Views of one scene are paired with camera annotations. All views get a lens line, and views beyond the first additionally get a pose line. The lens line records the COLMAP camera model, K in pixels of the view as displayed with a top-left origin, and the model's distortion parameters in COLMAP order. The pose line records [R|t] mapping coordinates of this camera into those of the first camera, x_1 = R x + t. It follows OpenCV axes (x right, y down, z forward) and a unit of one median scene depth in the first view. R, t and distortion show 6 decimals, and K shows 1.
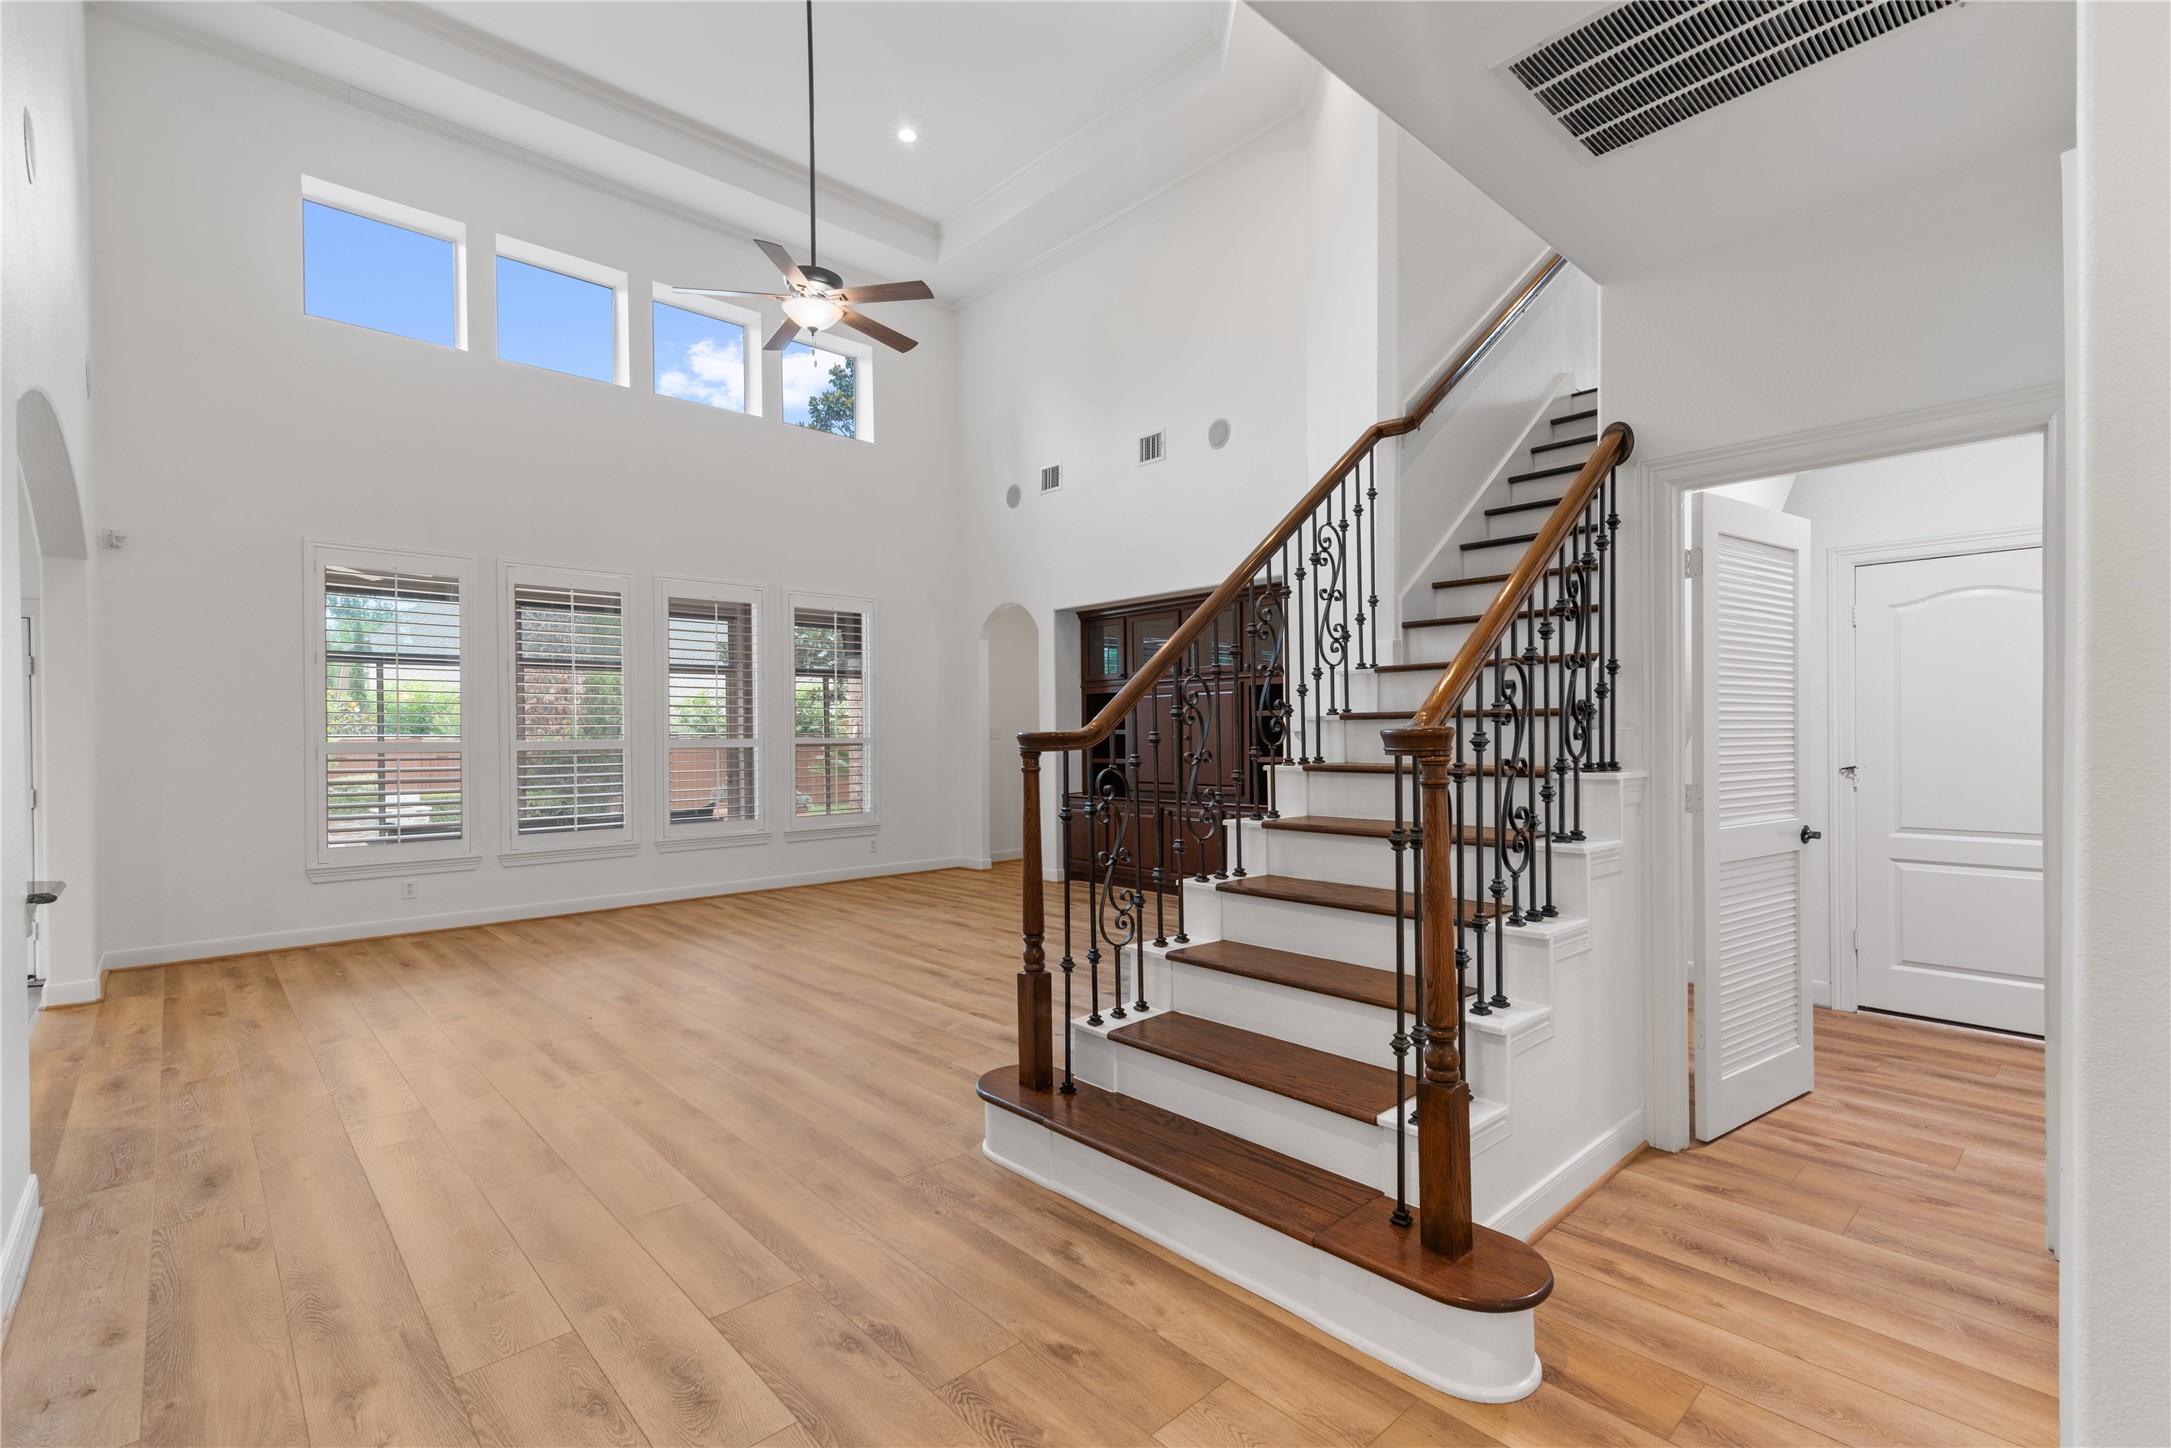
lens RADIAL K [[989.4, 0, 1089.9], [0, 989.4, 734.7], [0, 0, 1]] dist [0.017950, -0.001211]
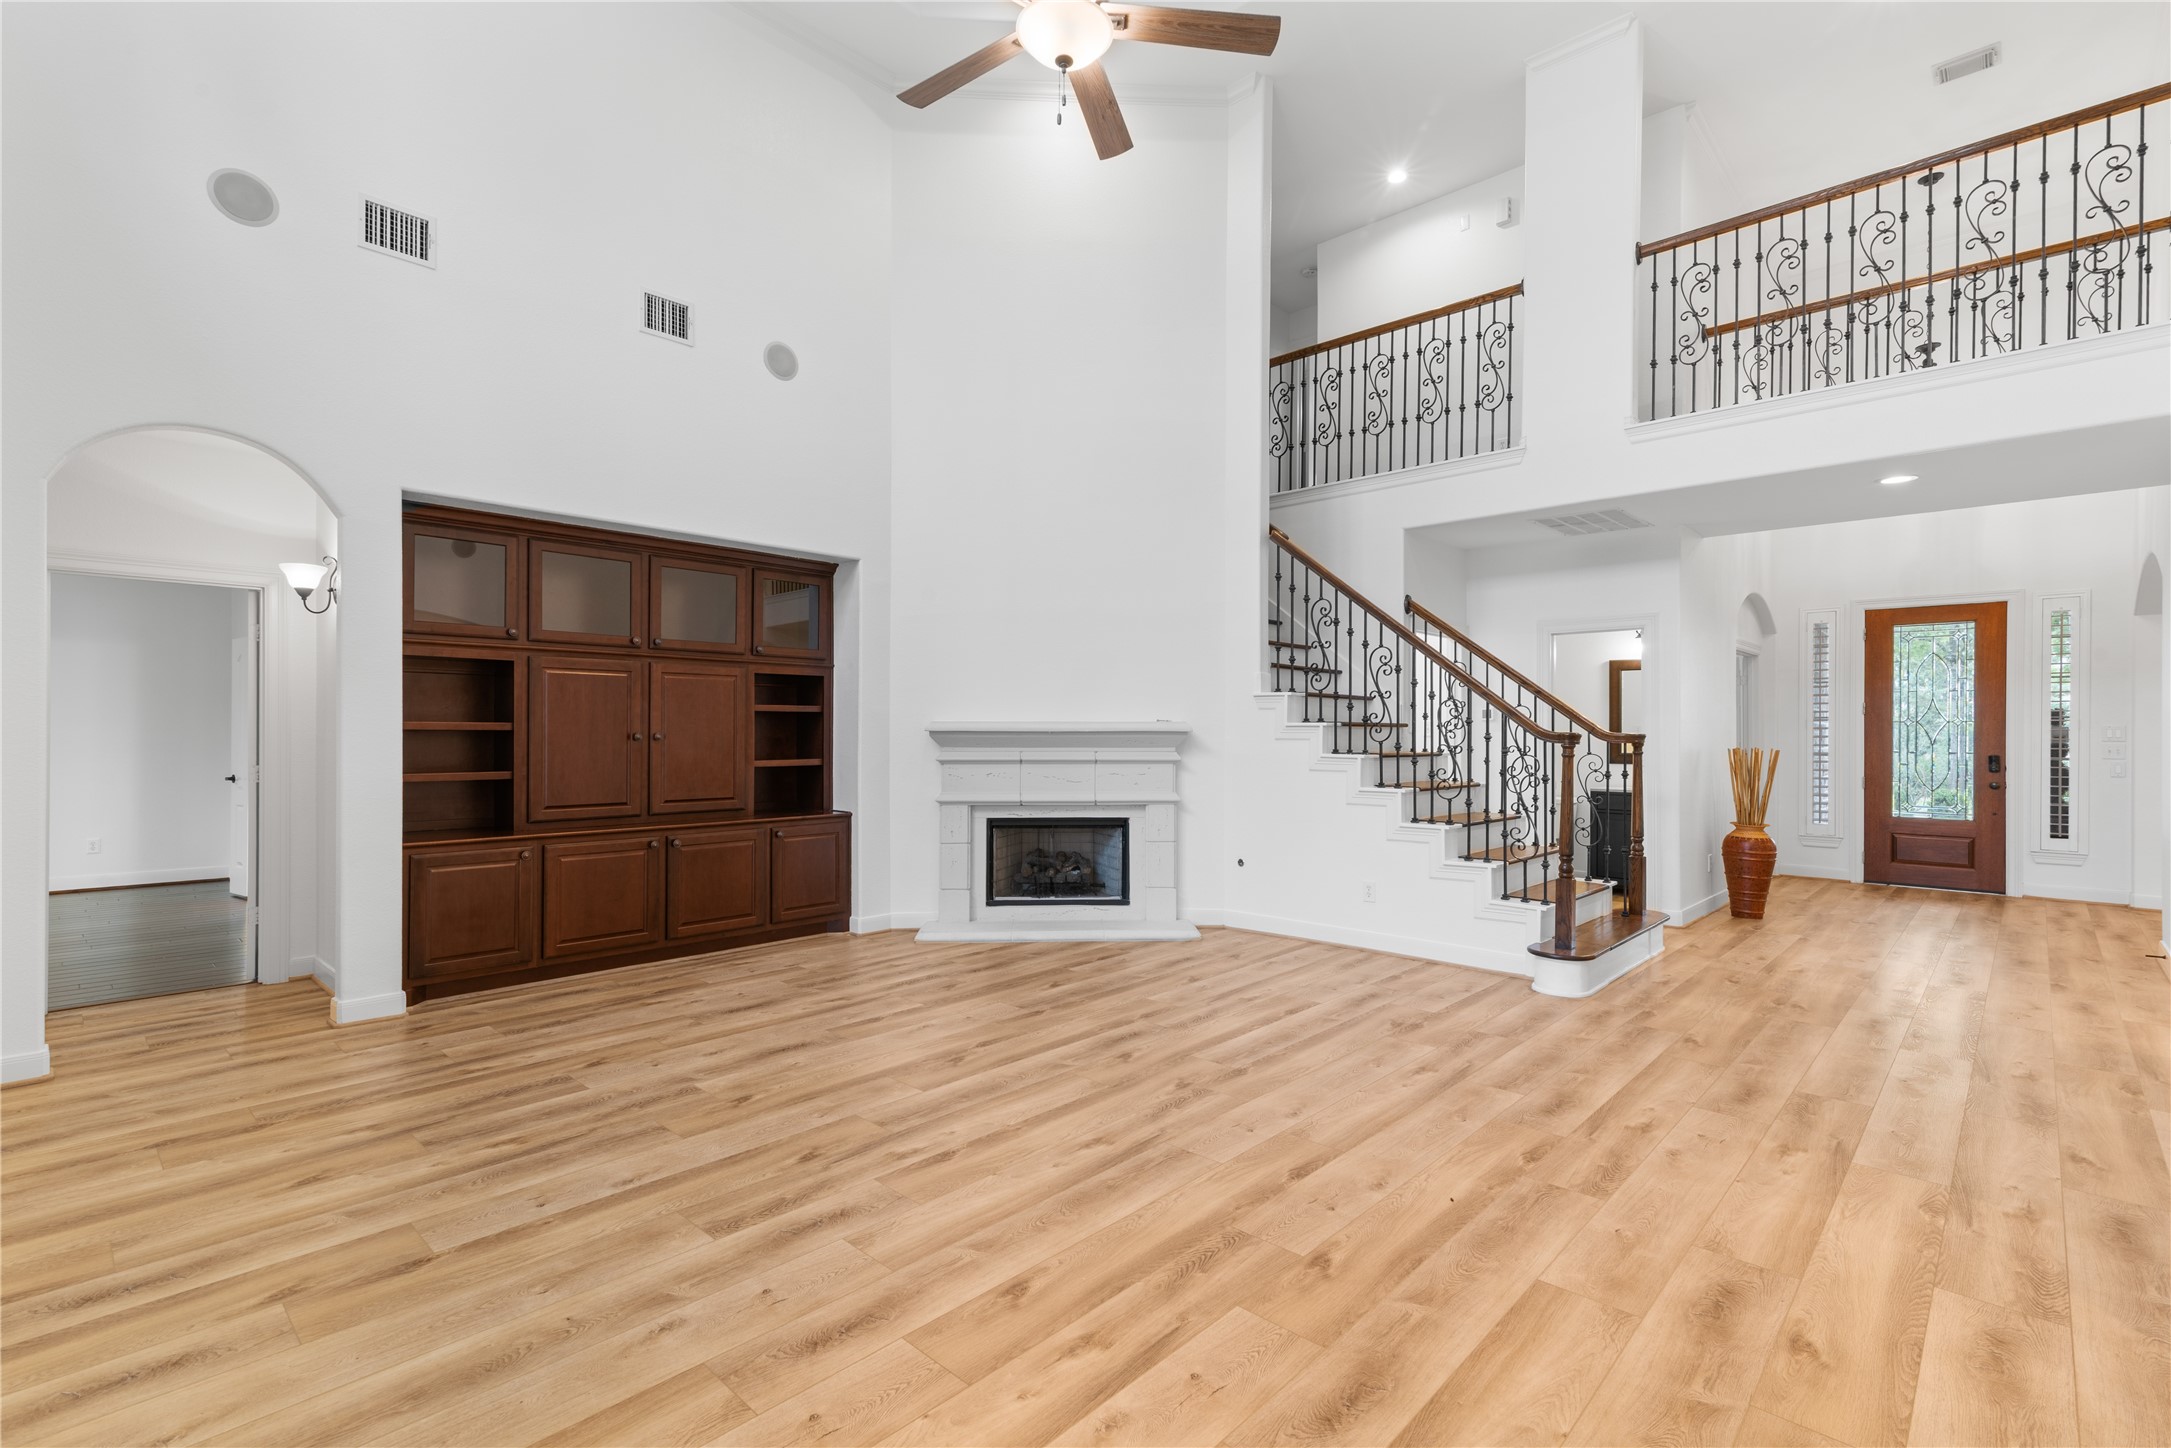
lens RADIAL K [[989.4, 0, 1090.7], [0, 989.4, 729.5], [0, 0, 1]] dist [0.017950, -0.001211]
pose [[-0.075638, 0.011788, 0.997066, -0.798408], [-0.002973, 0.999923, -0.012047, 0.006914], [-0.997131, -0.003875, -0.075598, 0.929089]]
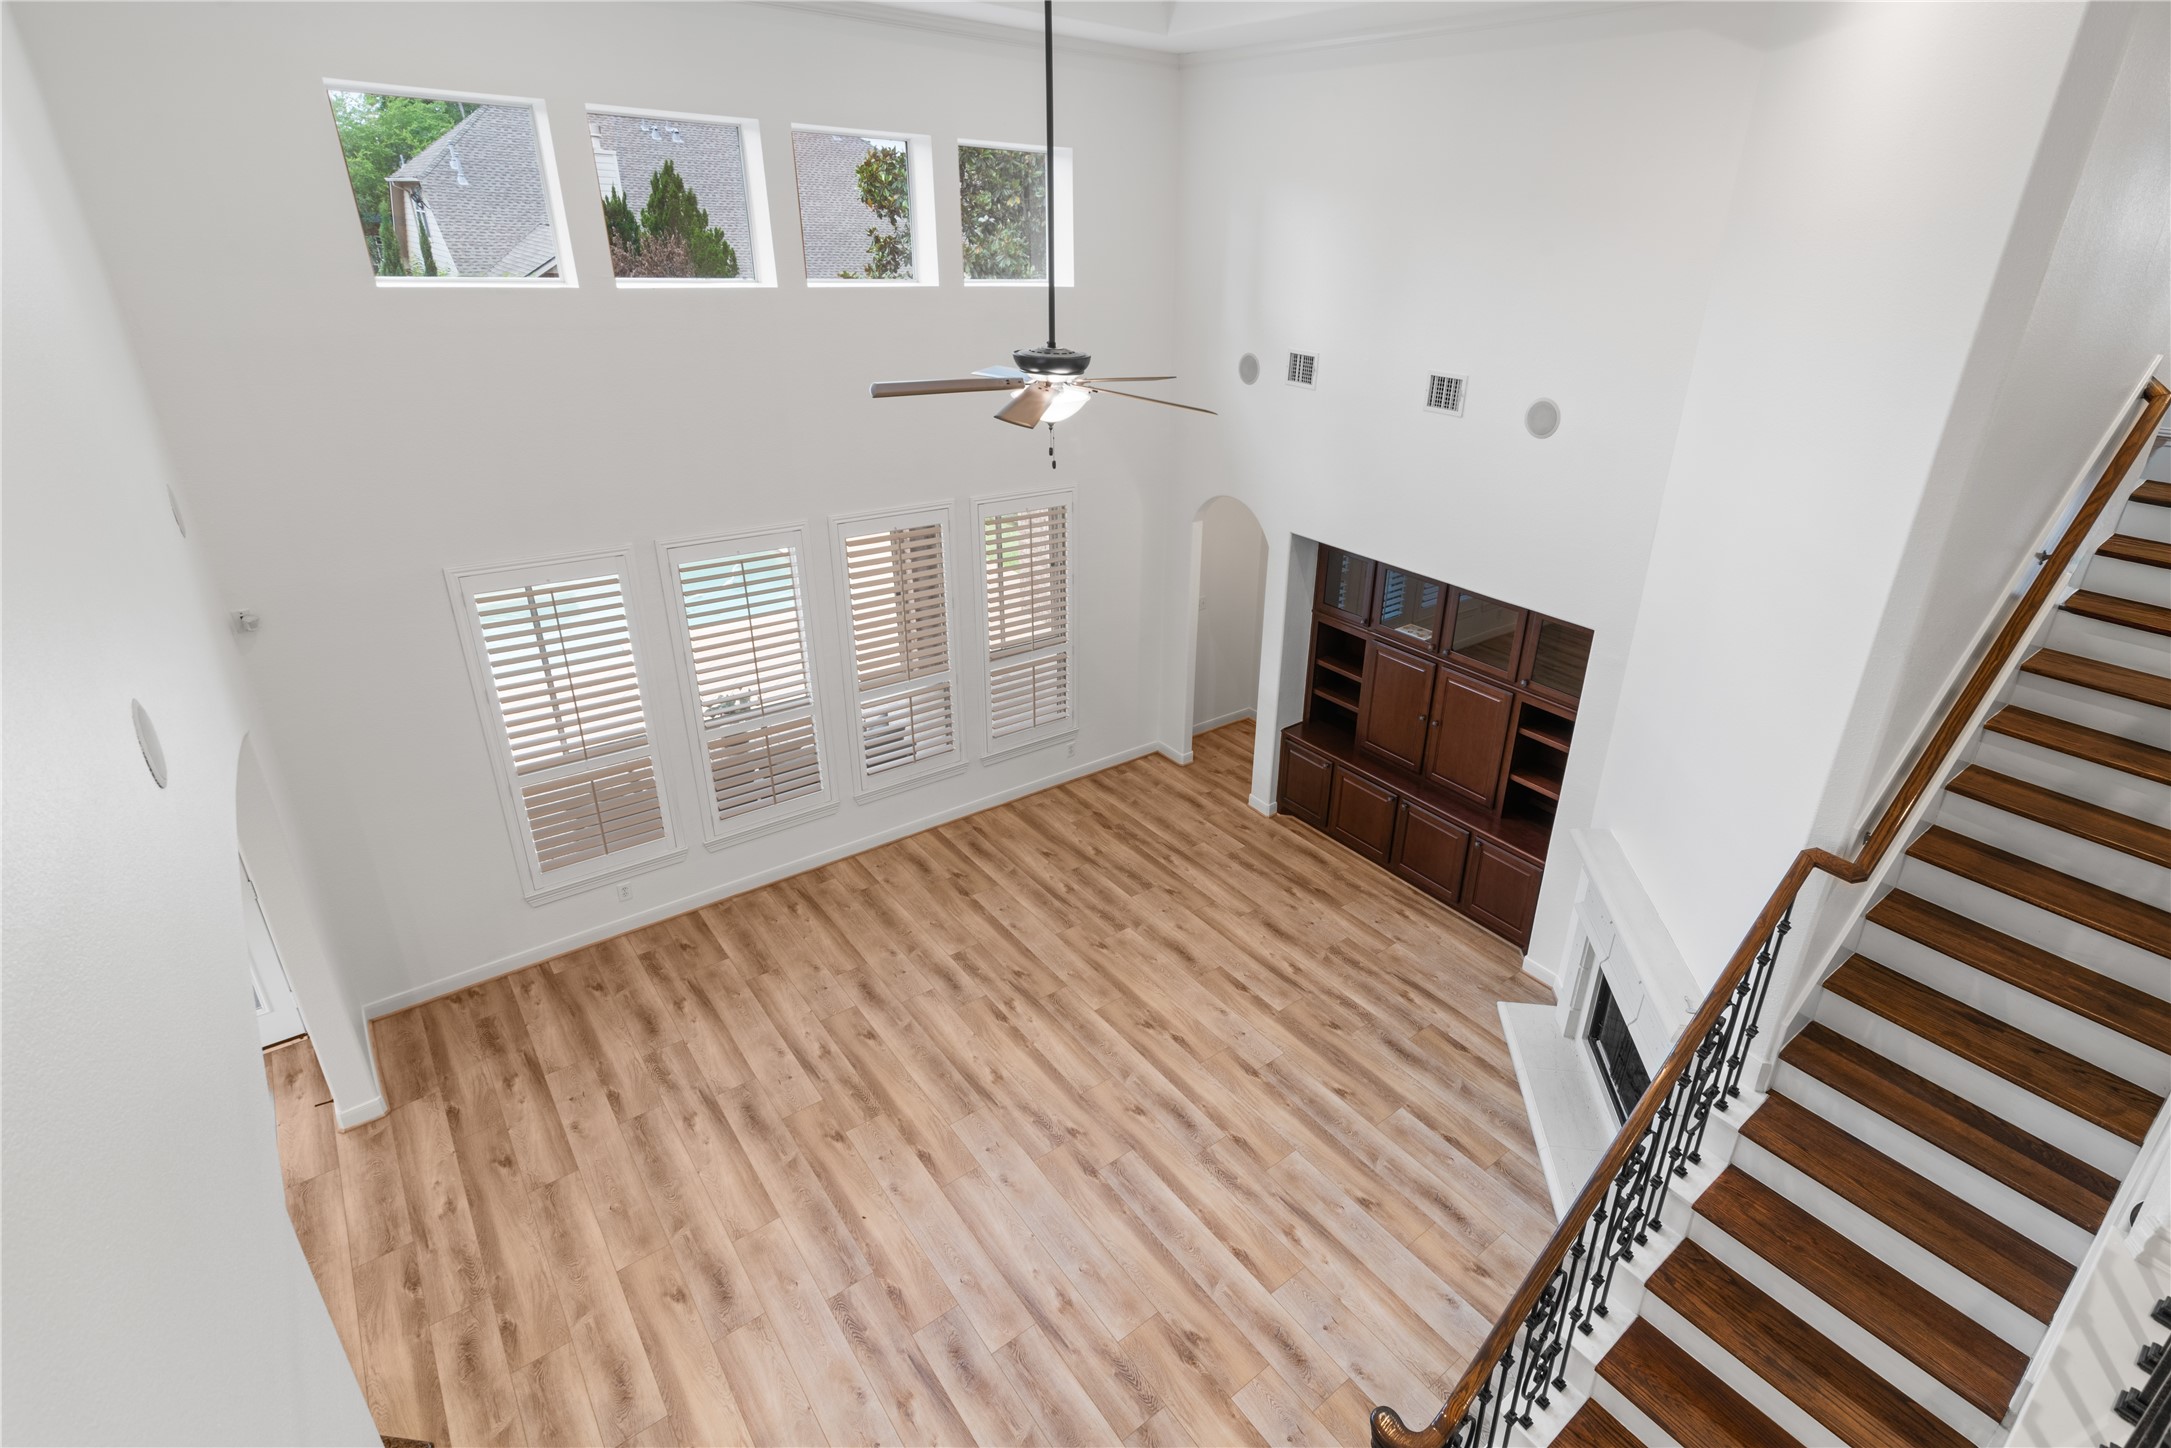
lens RADIAL K [[1069.0, 0, 1170.9], [0, 1069.0, 685.2], [0, 0, 1]] dist [0.023053, 0.000505]
pose [[0.997337, 0.062029, -0.038357, -0.129179], [-0.041306, 0.913887, 0.403862, -0.504490], [0.060105, -0.401202, 0.914016, 0.161170]]
